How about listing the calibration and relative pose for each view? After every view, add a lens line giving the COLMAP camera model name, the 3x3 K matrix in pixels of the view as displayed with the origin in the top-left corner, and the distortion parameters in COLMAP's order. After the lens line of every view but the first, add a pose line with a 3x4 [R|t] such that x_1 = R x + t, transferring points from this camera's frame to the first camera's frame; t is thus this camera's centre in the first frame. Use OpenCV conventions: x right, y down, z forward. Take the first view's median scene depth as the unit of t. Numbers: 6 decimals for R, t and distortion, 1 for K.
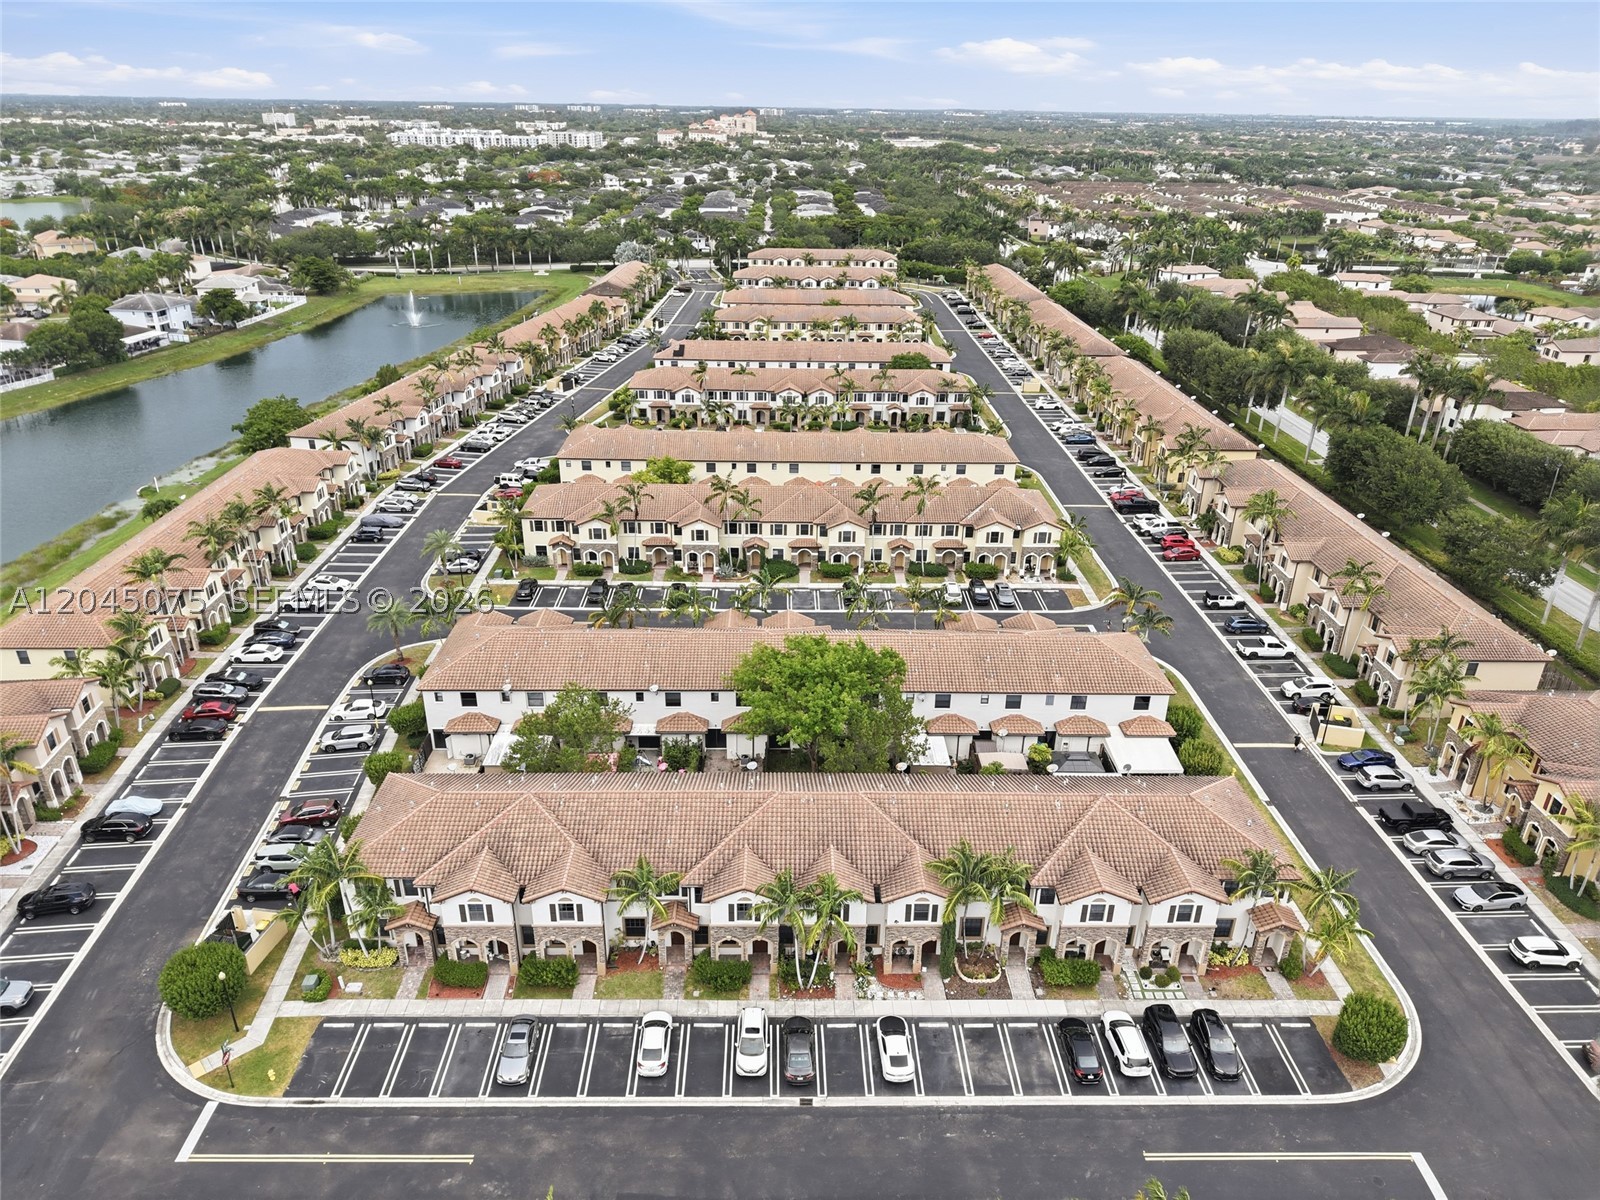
lens RADIAL K [[1090.2, 0, 800.0], [0, 1090.2, 600.0], [0, 0, 1]] dist [0.043044, -0.037837]
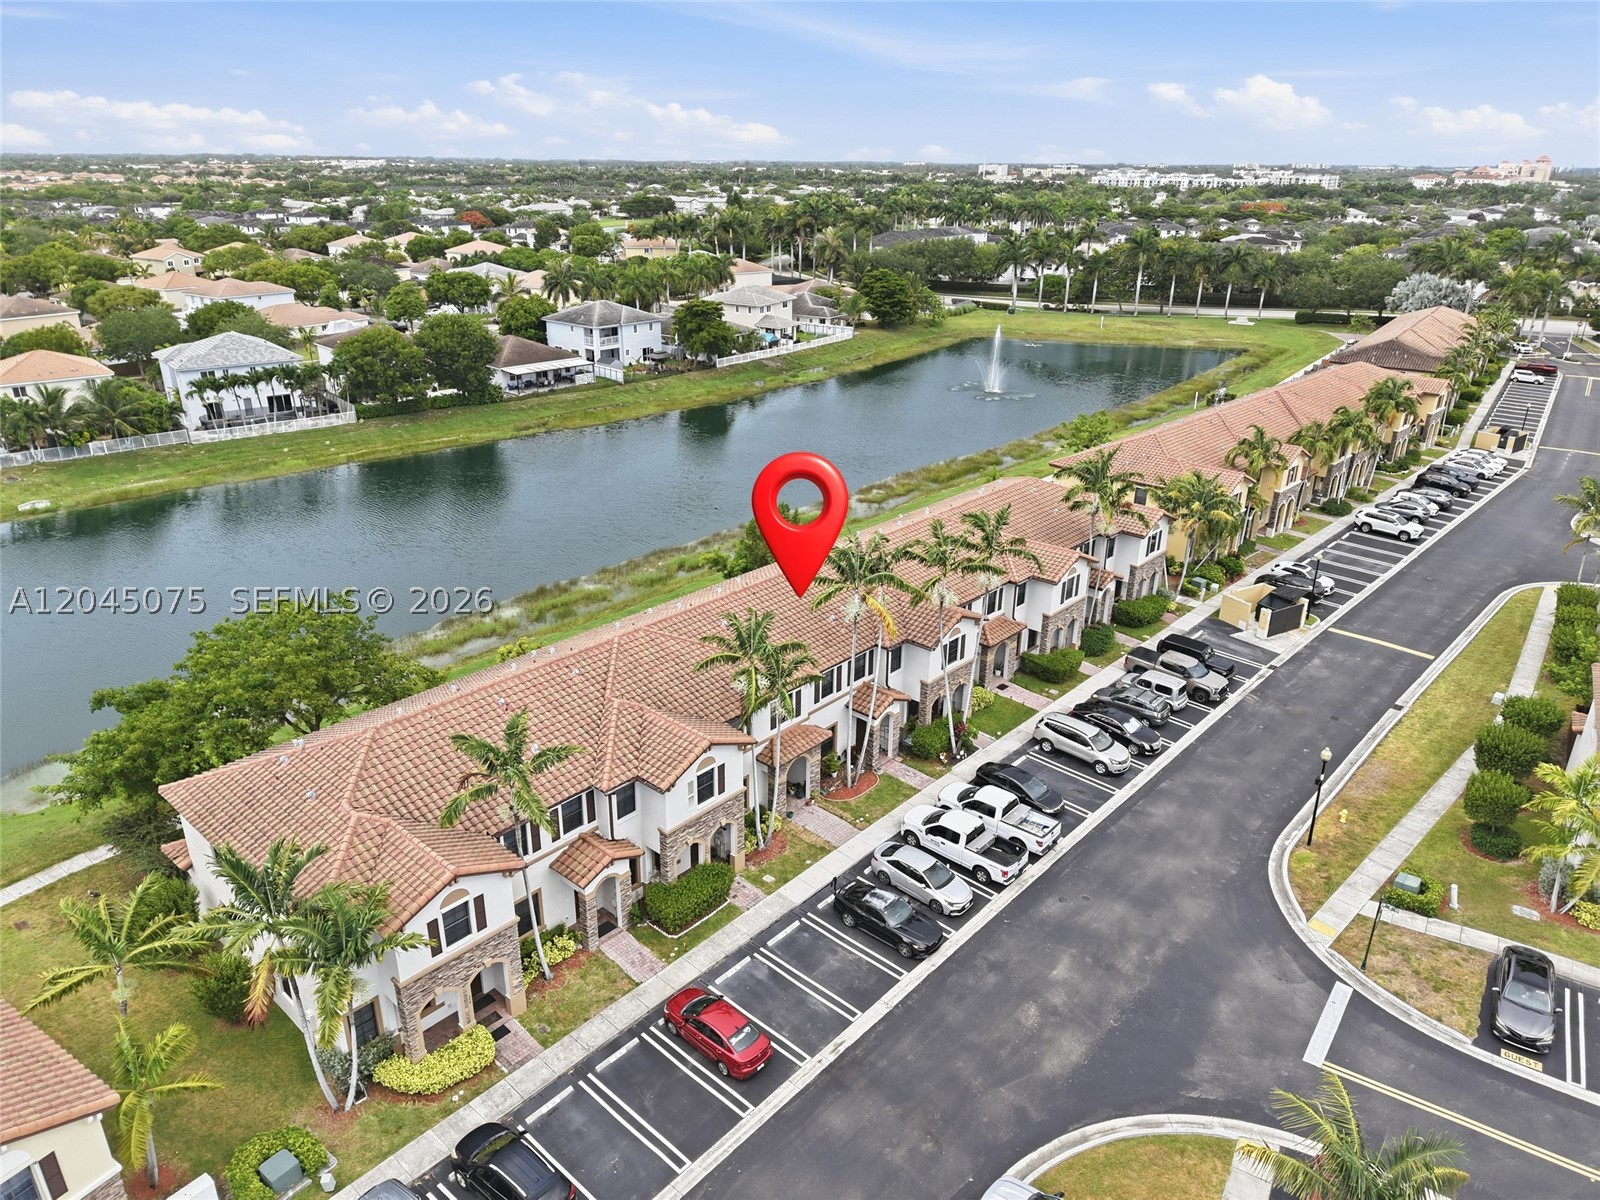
lens RADIAL K [[1217.7, 0, 800.0], [0, 1217.7, 600.0], [0, 0, 1]] dist [0.055136, -0.000530]
pose [[0.850708, 0.189009, -0.490481, -0.102114], [-0.225057, 0.974231, -0.014923, -0.106718], [0.475021, 0.123081, 0.871324, 0.394311]]
